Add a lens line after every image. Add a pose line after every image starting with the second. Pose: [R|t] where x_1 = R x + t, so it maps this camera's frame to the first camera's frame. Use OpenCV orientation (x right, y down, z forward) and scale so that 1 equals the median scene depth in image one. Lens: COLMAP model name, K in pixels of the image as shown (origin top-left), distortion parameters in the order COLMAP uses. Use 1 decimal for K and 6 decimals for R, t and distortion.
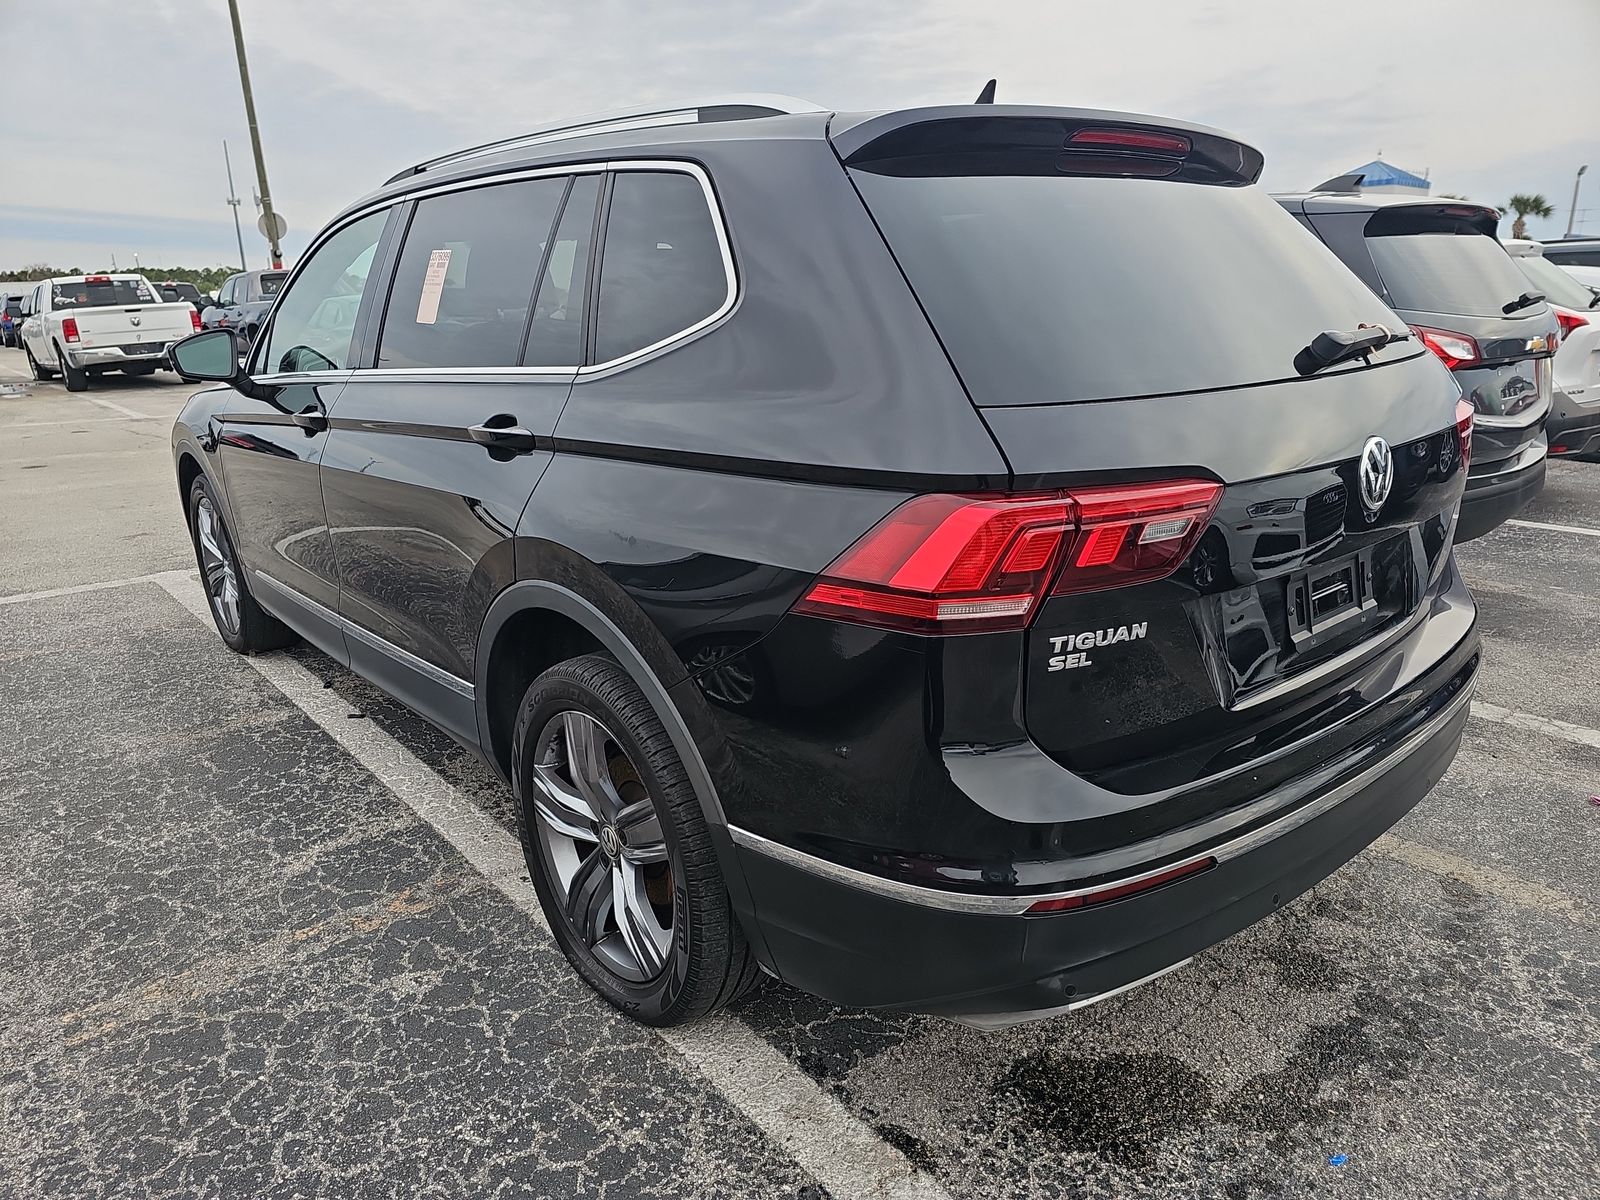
lens RADIAL K [[1063.8, 0, 800.0], [0, 1063.8, 600.0], [0, 0, 1]] dist [0.085801, -0.067976]
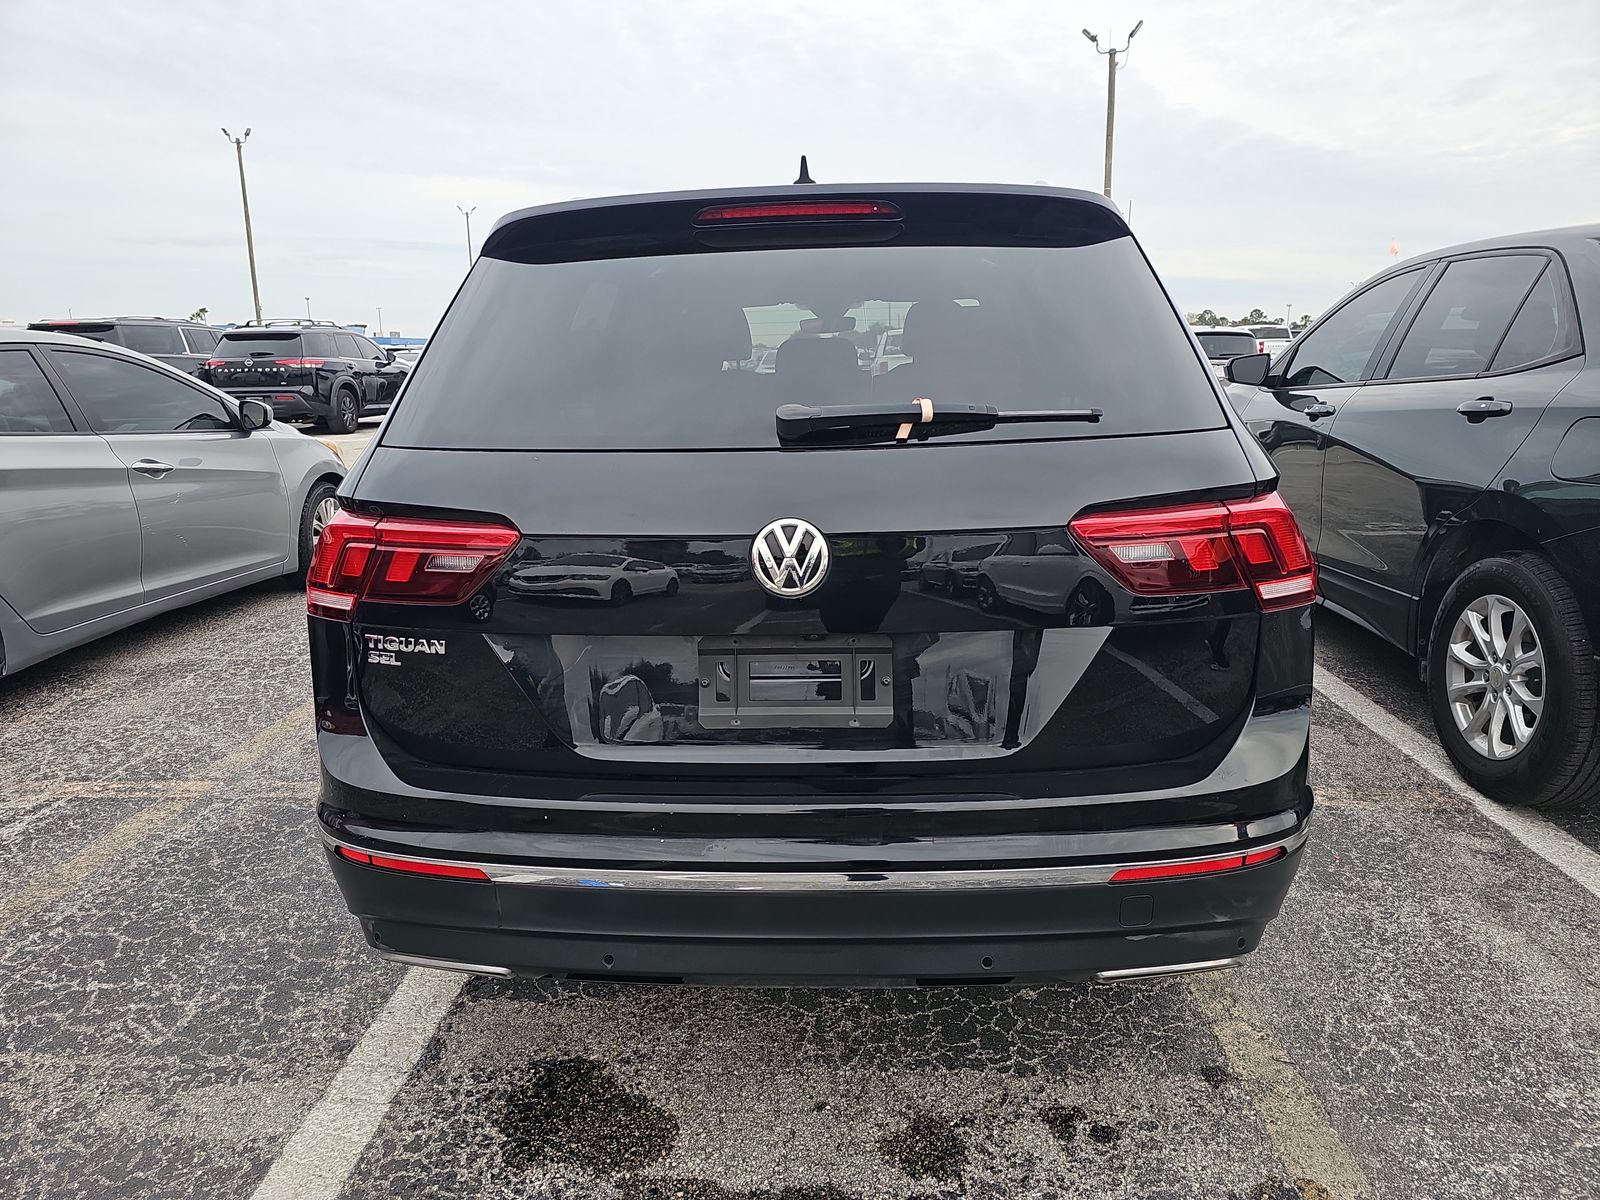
lens RADIAL K [[1064.4, 0, 800.6], [0, 1064.4, 582.8], [0, 0, 1]] dist [0.087590, -0.090218]
pose [[0.721883, 0.154519, -0.674544, 1.077284], [-0.188308, 0.981832, 0.023386, -0.110167], [0.665902, 0.110140, 0.737864, 0.321270]]
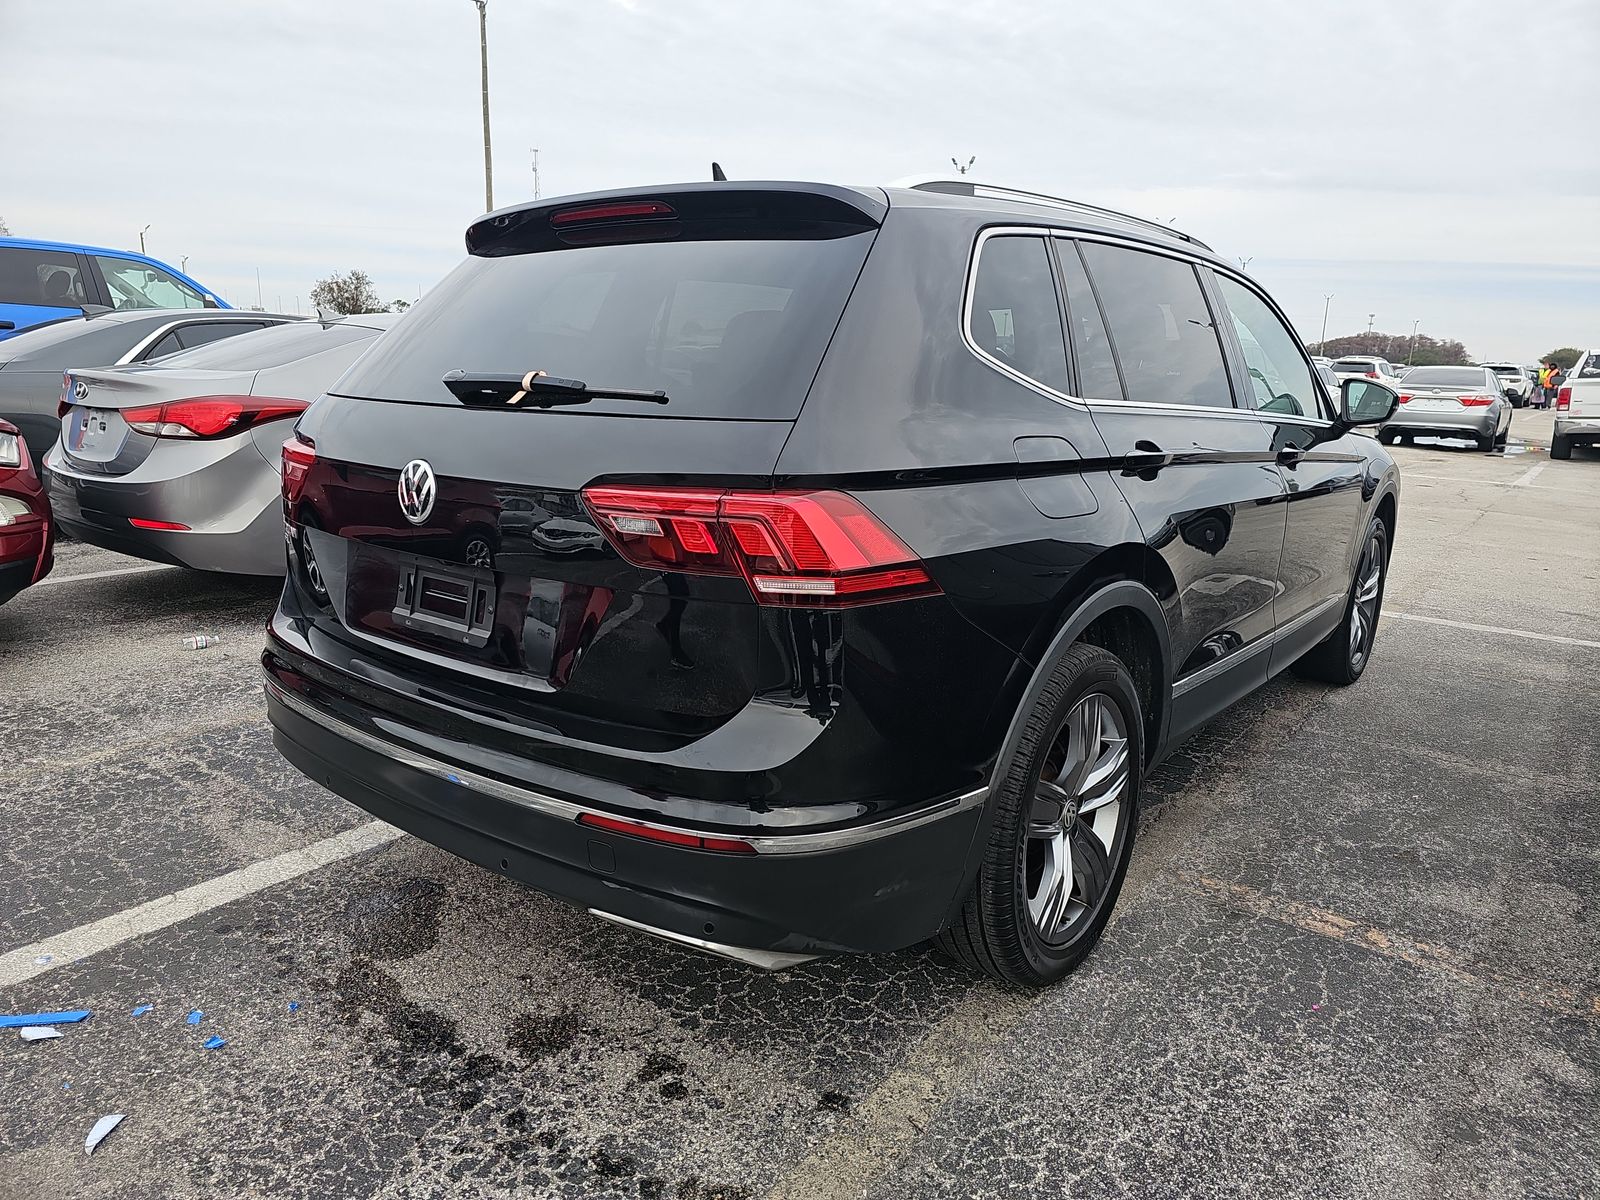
lens RADIAL K [[1064.4, 0, 800.6], [0, 1064.4, 582.8], [0, 0, 1]] dist [0.087590, -0.090218]
pose [[0.190009, 0.226992, -0.955181, 1.599900], [-0.300636, 0.939622, 0.163490, -0.309764], [0.934620, 0.256097, 0.246779, 1.052861]]
